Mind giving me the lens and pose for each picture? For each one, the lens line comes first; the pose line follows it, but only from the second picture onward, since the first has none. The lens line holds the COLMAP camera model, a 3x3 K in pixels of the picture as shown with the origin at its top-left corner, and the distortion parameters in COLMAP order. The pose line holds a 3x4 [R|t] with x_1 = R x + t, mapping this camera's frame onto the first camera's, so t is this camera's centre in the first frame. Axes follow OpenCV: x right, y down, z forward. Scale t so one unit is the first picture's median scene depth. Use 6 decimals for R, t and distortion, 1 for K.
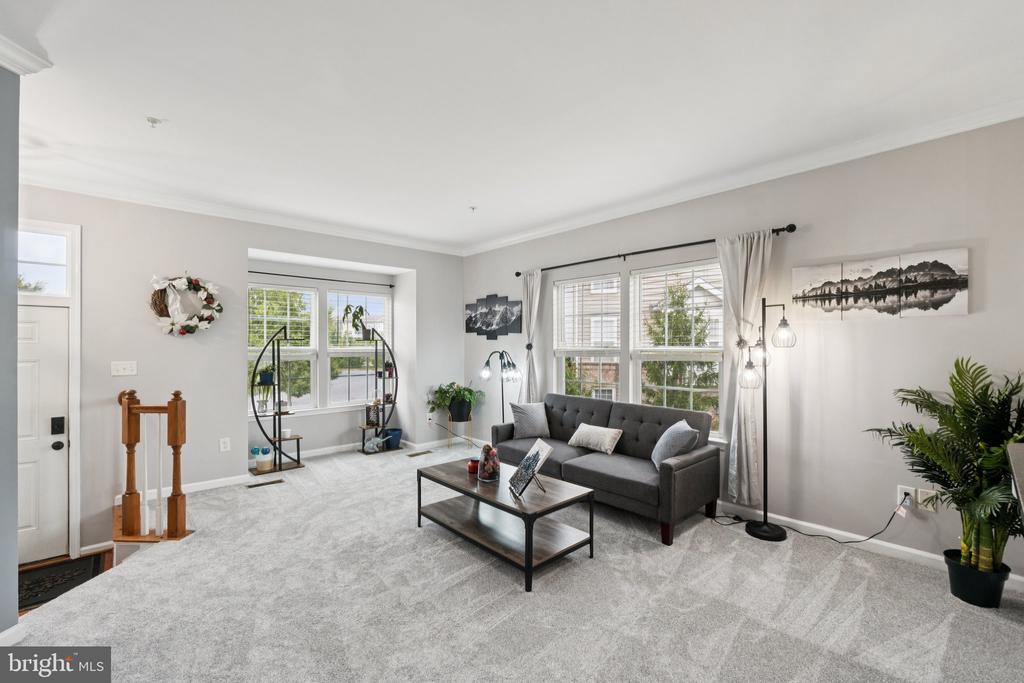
lens RADIAL K [[432.1, 0, 512.7], [0, 432.1, 344.6], [0, 0, 1]] dist [-0.001996, -0.000463]
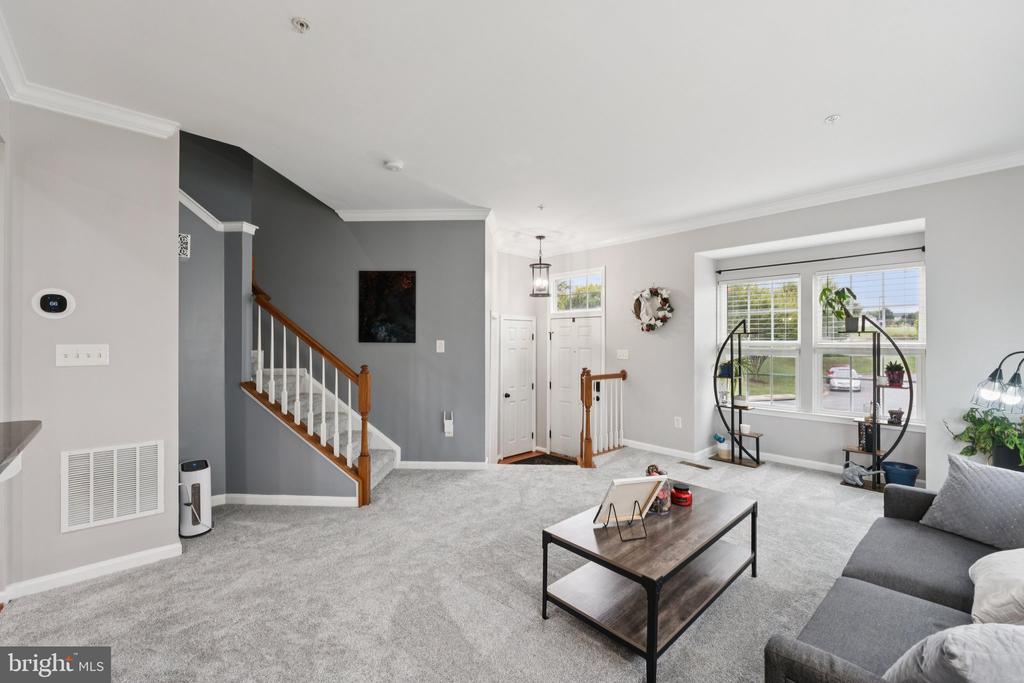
lens RADIAL K [[431.0, 0, 510.8], [0, 431.0, 337.8], [0, 0, 1]] dist [0.000419, -0.000089]
pose [[0.006657, -0.001337, -0.999977, 0.468272], [0.004315, 0.999990, -0.001309, -0.002684], [0.999969, -0.004306, 0.006662, 0.473272]]
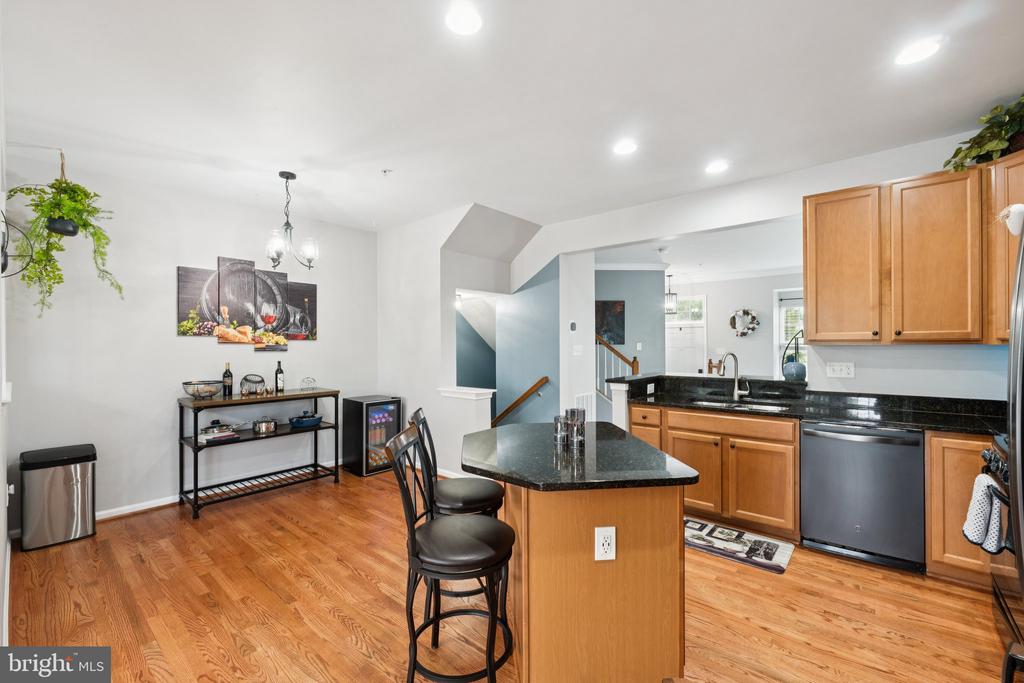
lens RADIAL K [[431.0, 0, 510.8], [0, 431.0, 337.8], [0, 0, 1]] dist [0.000419, -0.000089]
pose [[0.127091, -0.007698, -0.991861, 1.012999], [0.010346, 0.999926, -0.006435, -0.012479], [0.991837, -0.009444, 0.127162, -0.342391]]
